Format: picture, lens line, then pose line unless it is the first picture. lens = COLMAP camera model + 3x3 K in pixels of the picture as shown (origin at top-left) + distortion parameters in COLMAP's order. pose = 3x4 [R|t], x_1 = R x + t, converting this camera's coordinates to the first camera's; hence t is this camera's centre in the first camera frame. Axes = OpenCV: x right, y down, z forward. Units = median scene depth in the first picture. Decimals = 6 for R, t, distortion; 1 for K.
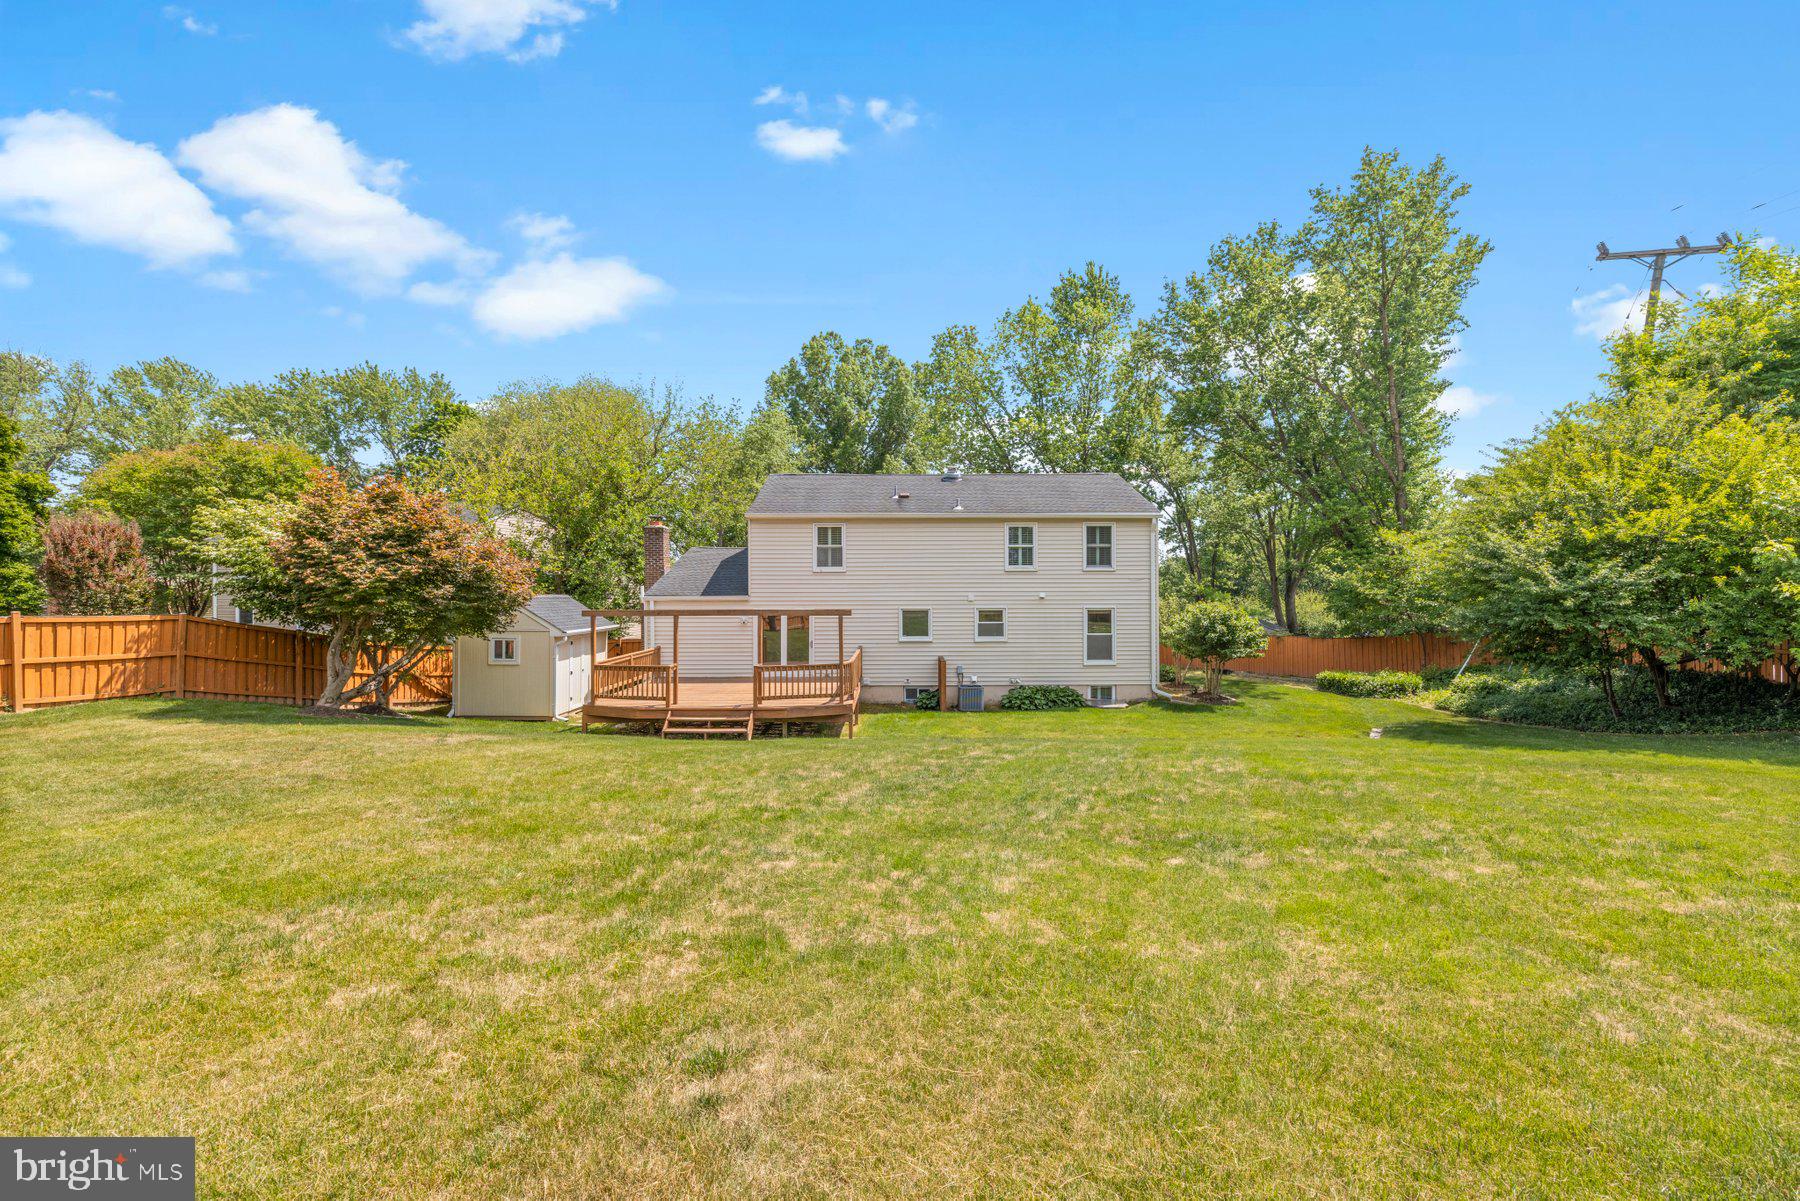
lens RADIAL K [[758.1, 0, 902.2], [0, 758.1, 600.2], [0, 0, 1]] dist [0.001458, 0.001602]
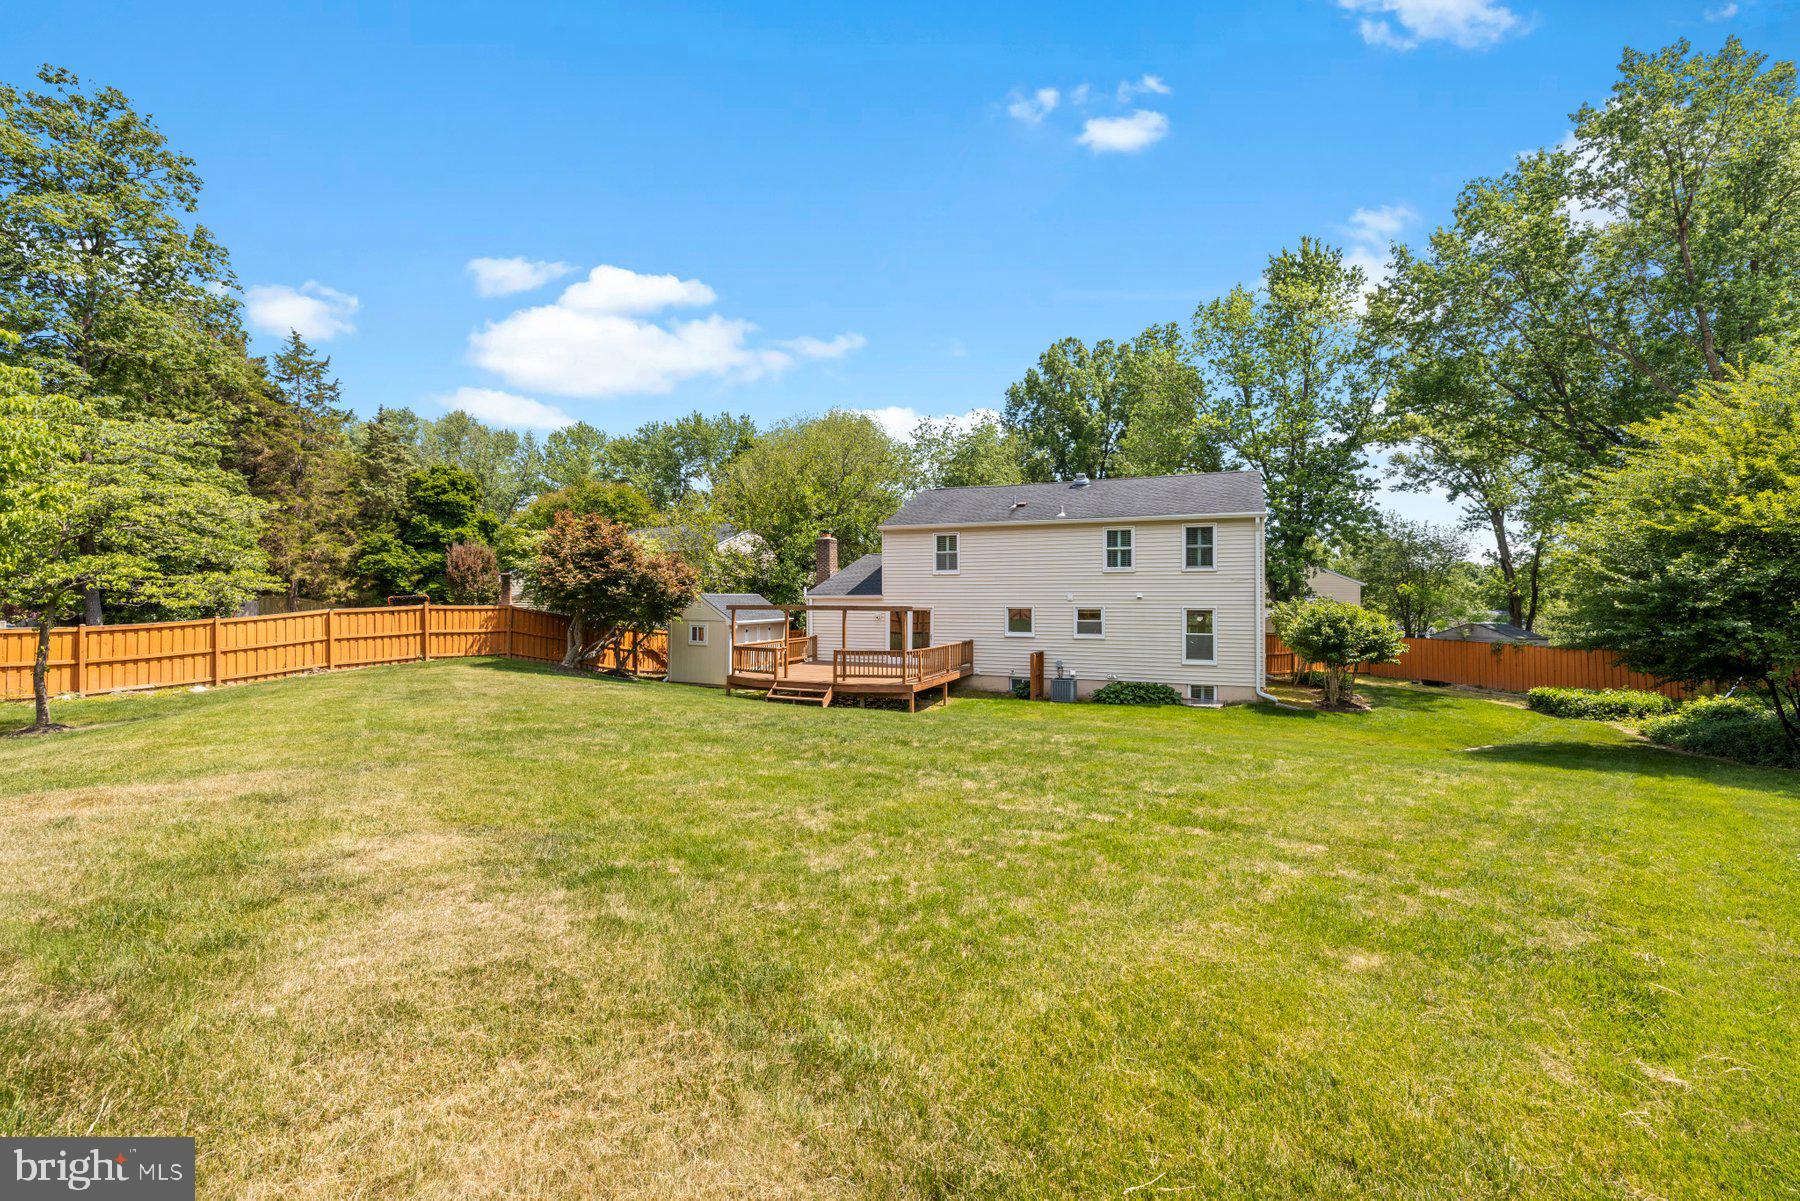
lens RADIAL K [[758.1, 0, 896.1], [0, 758.1, 597.2], [0, 0, 1]] dist [0.001458, 0.001602]
pose [[0.916614, 0.004674, -0.399745, 0.294239], [-0.006423, 0.999975, -0.003037, 0.001316], [0.399721, 0.005351, 0.916621, -0.086308]]
